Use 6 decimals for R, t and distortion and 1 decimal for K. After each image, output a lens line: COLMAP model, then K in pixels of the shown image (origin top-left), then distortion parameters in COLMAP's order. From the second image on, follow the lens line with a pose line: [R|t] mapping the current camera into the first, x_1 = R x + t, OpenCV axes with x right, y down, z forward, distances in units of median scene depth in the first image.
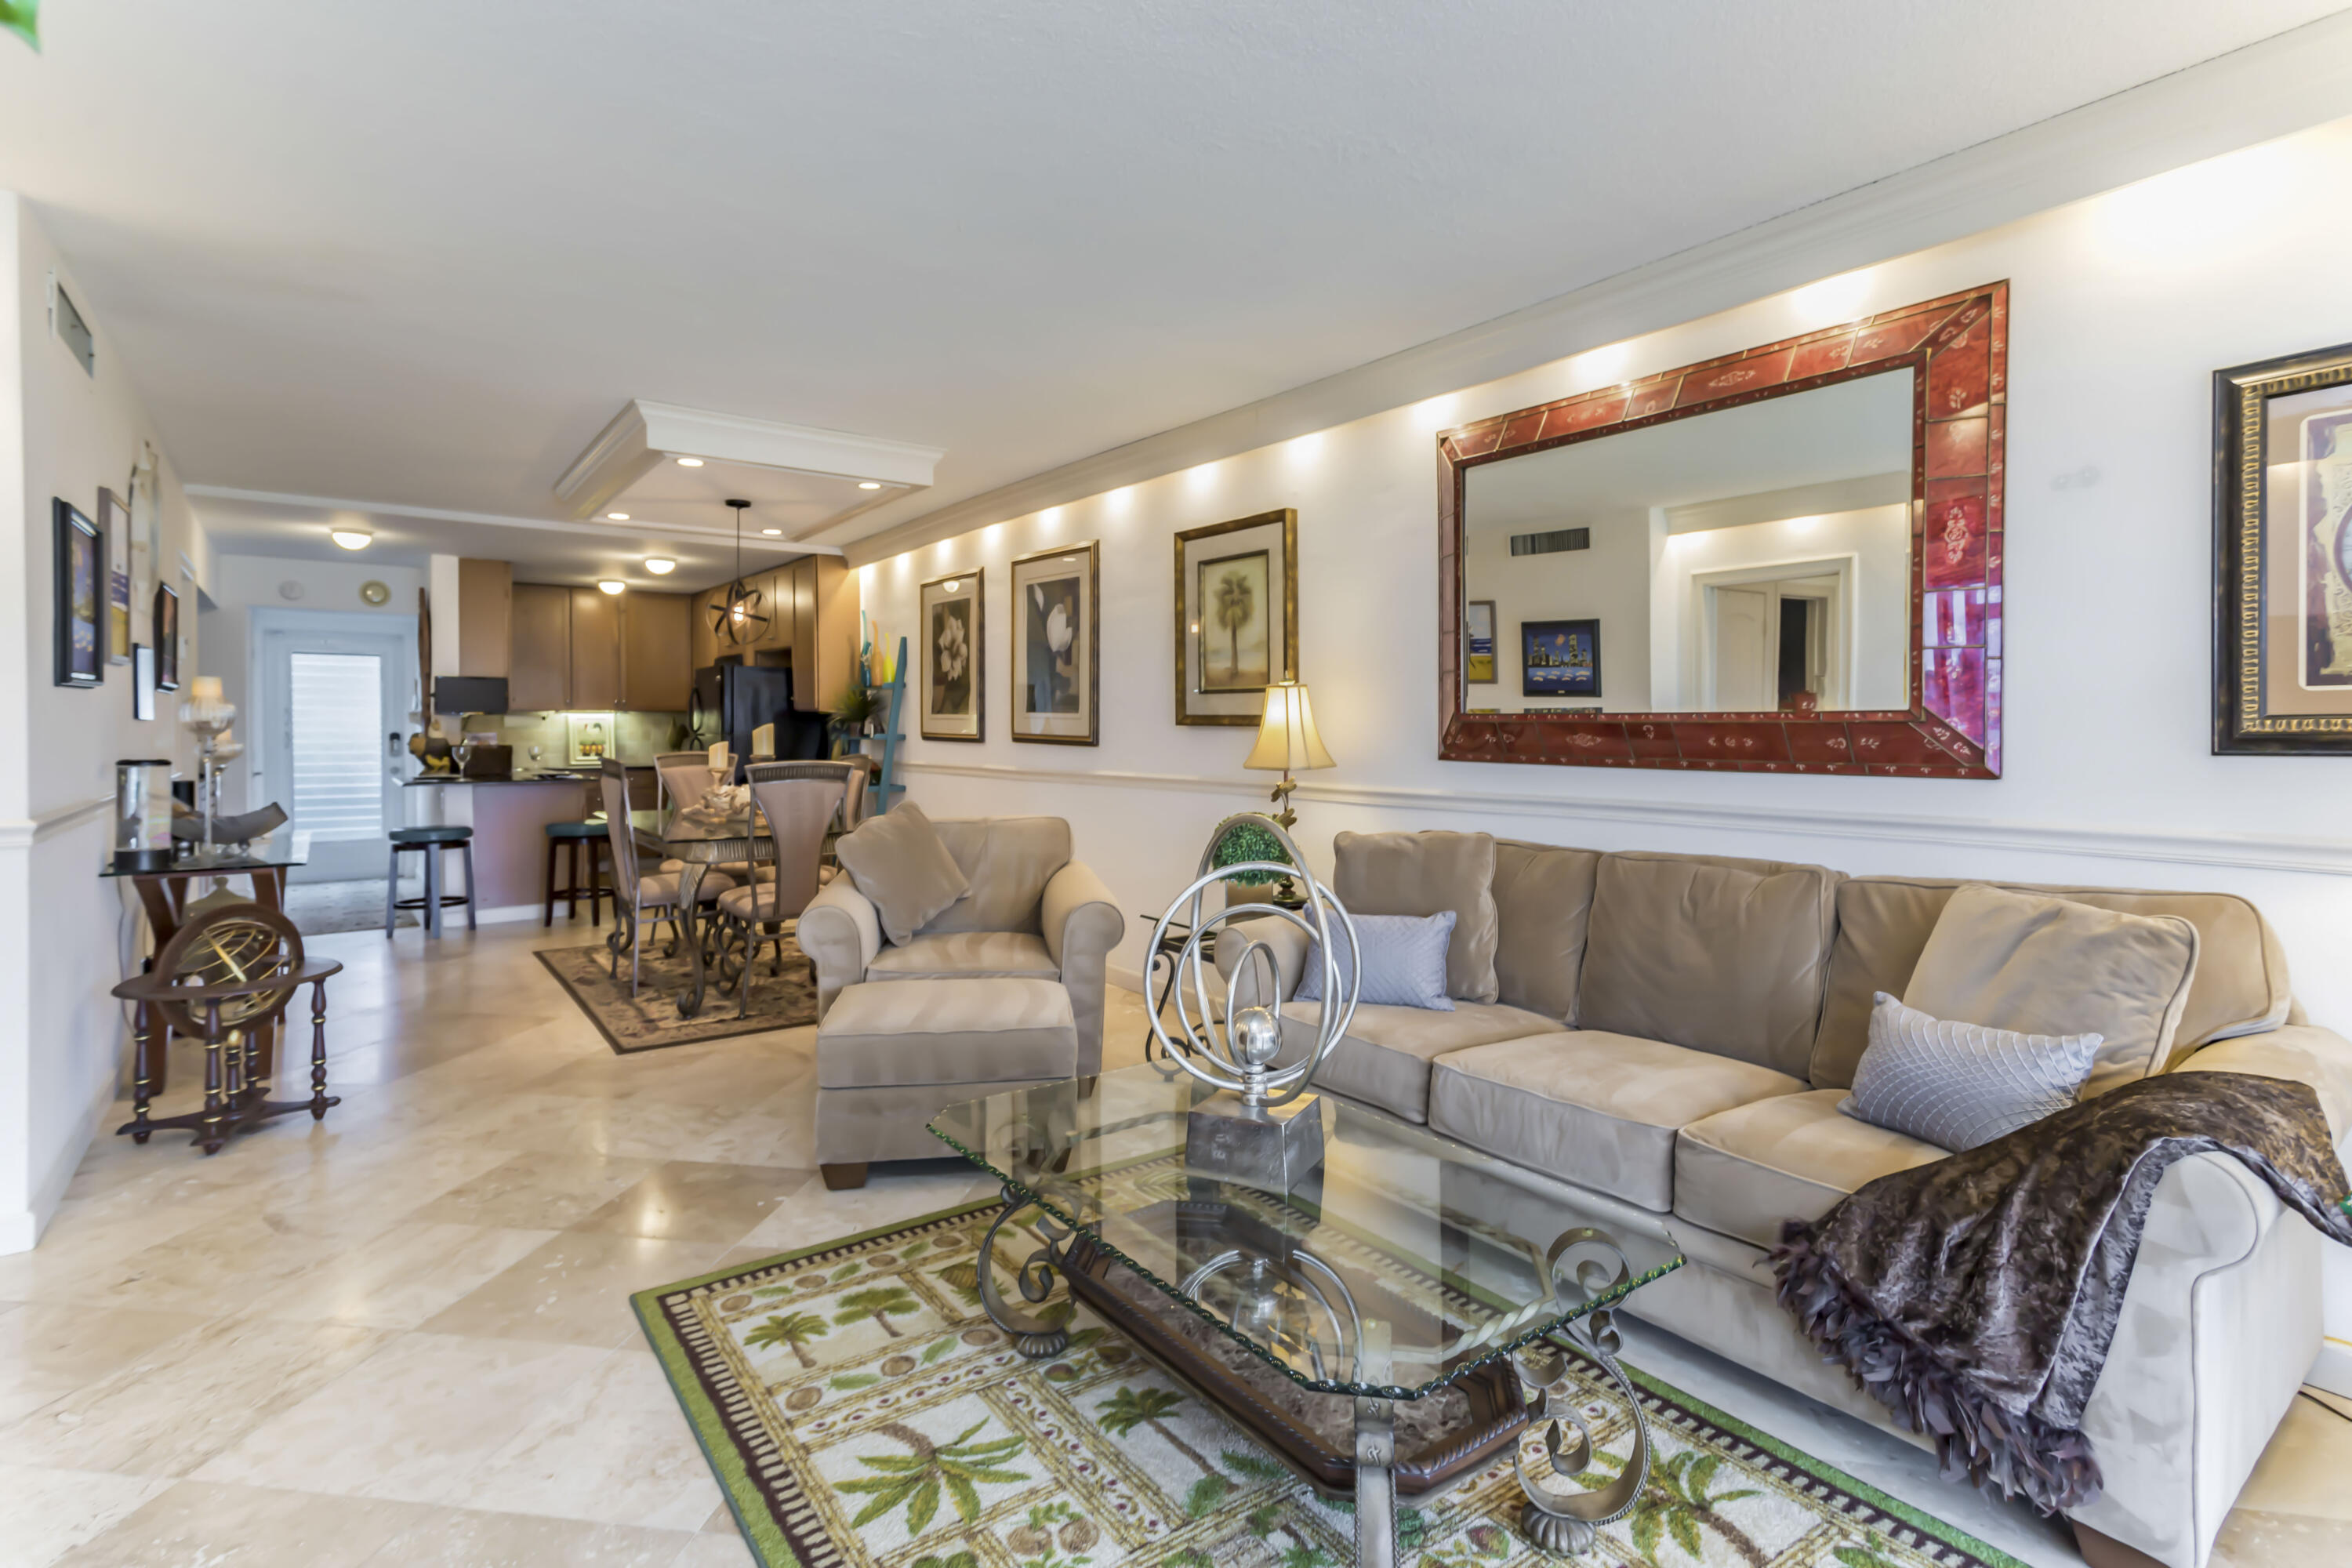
lens RADIAL K [[1131.2, 0, 1136.3], [0, 1131.2, 726.7], [0, 0, 1]] dist [0.013866, 0.000539]
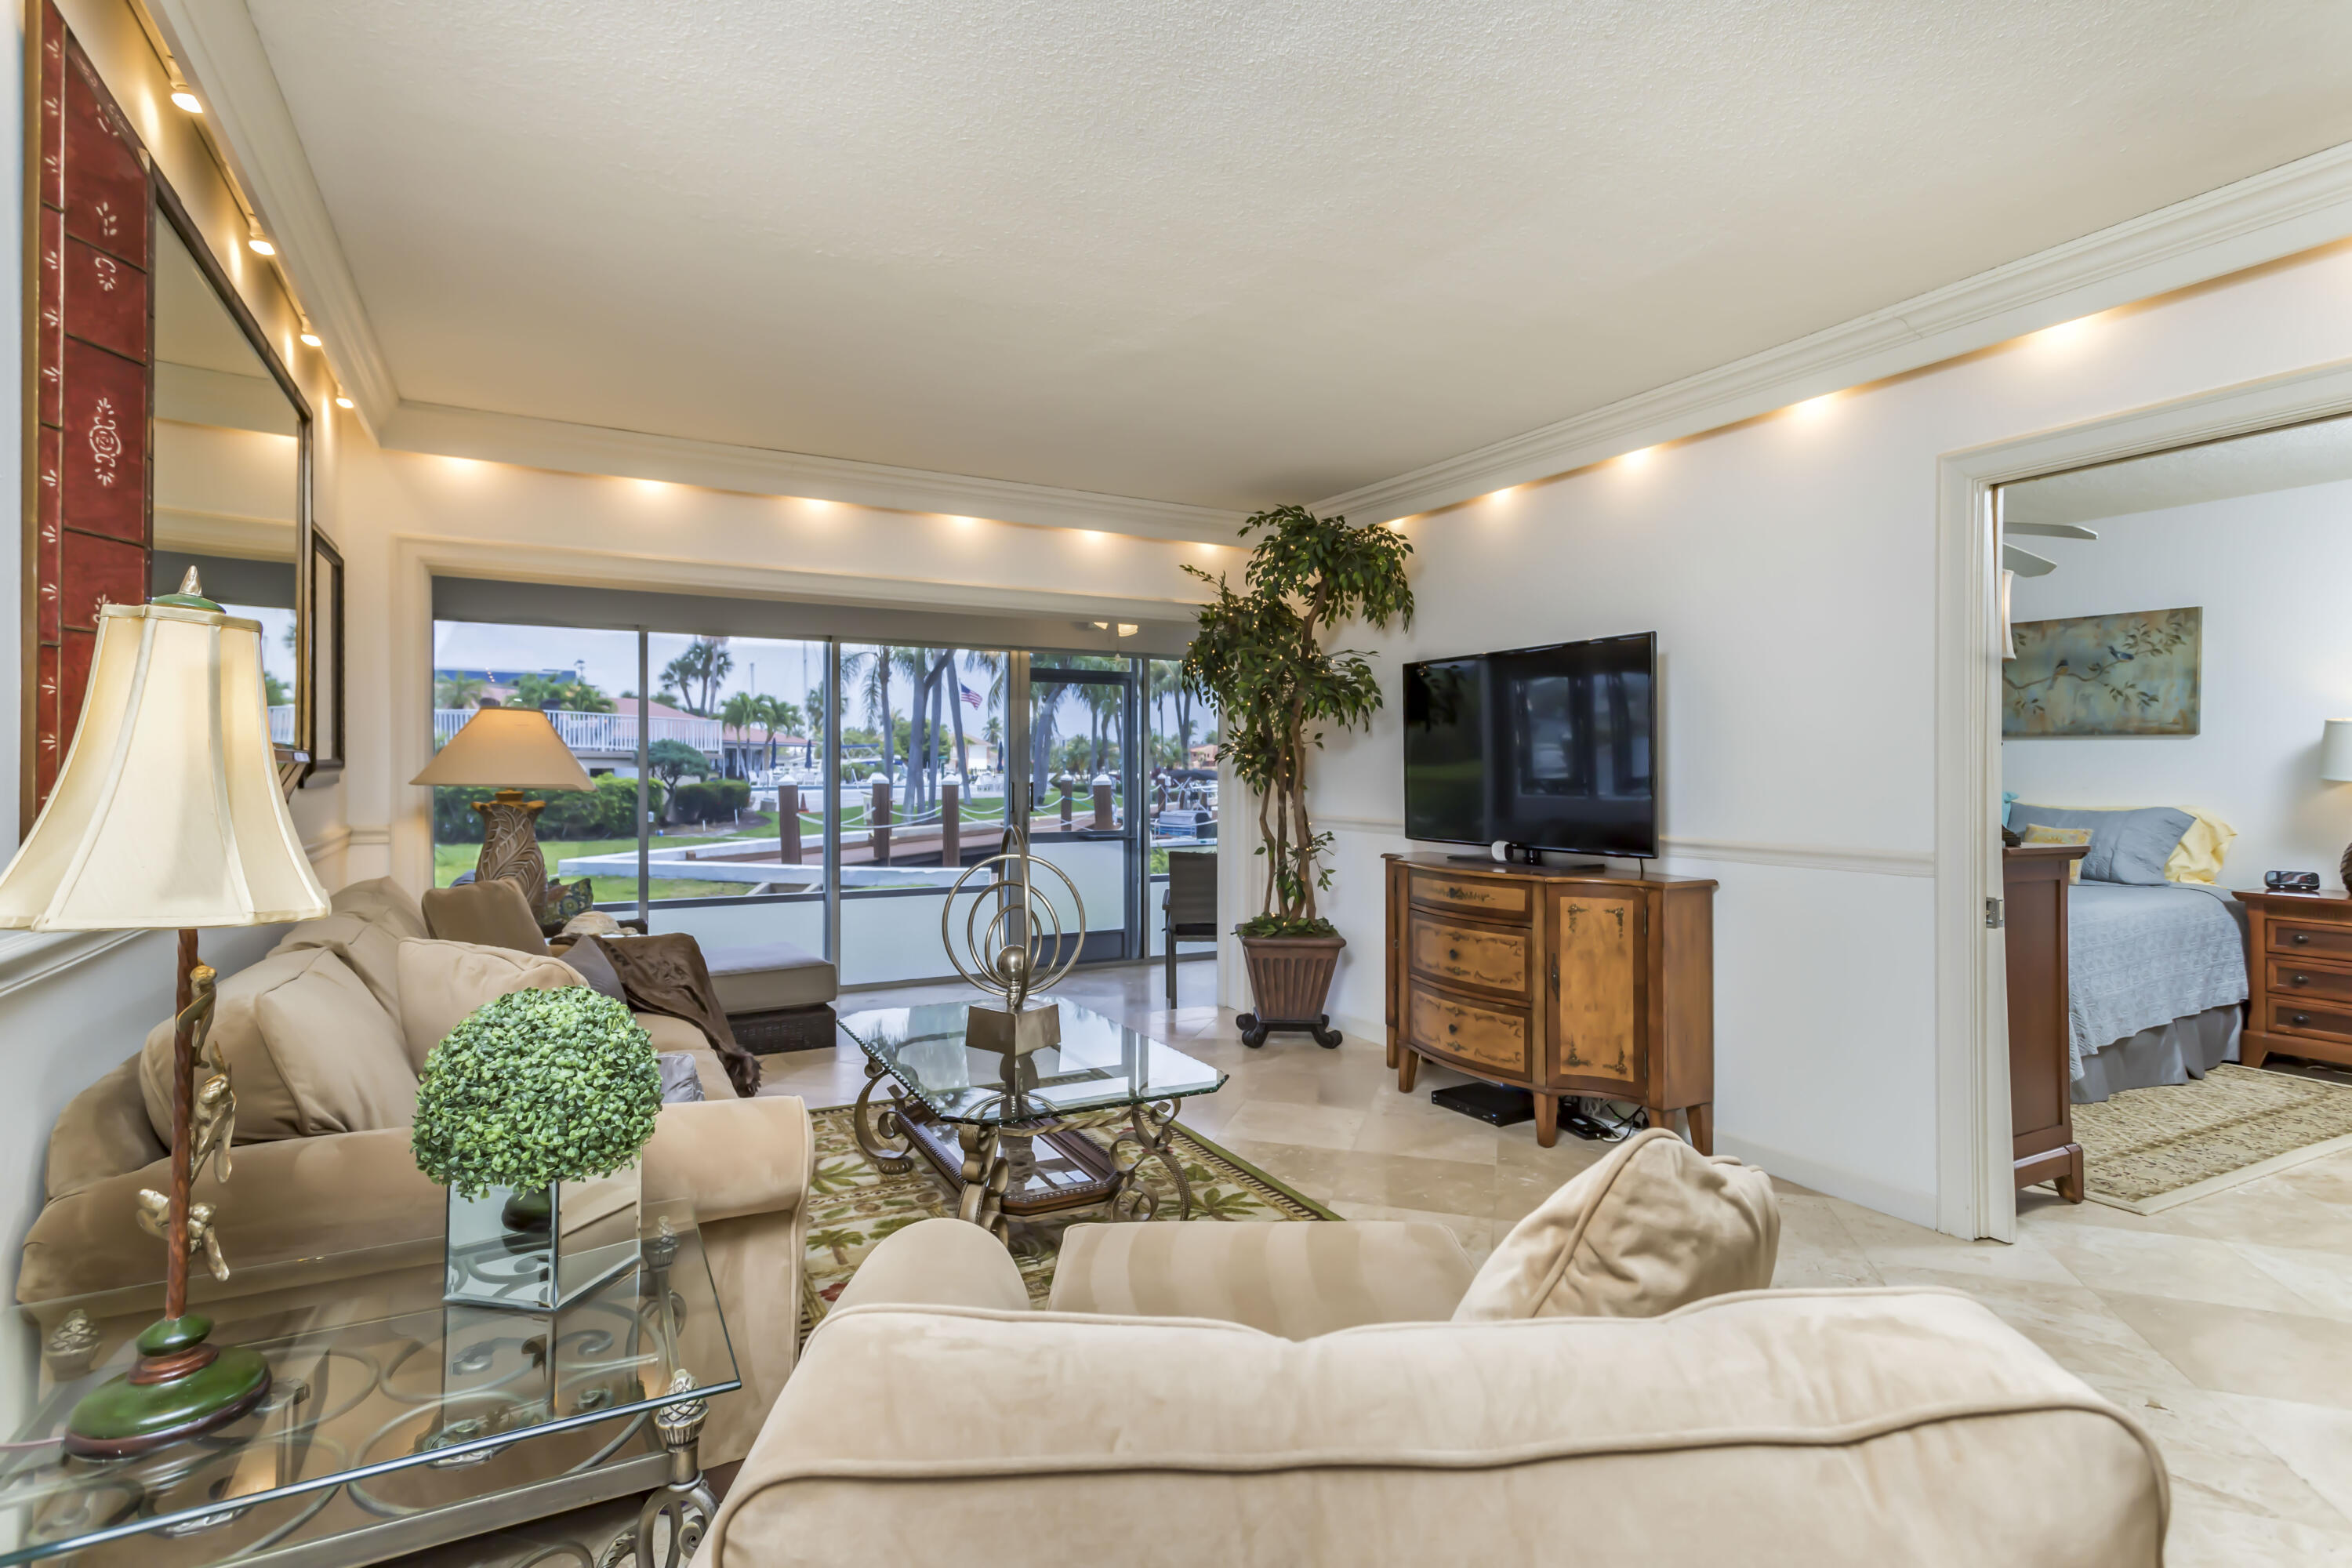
lens RADIAL K [[1161.5, 0, 1176.0], [0, 1161.5, 784.0], [0, 0, 1]] dist [0.017714, 0.000465]
pose [[-0.993895, -0.000578, 0.110328, -0.147768], [0.000982, 0.999900, 0.014083, -0.001747], [-0.110325, 0.014105, -0.993795, 1.255188]]
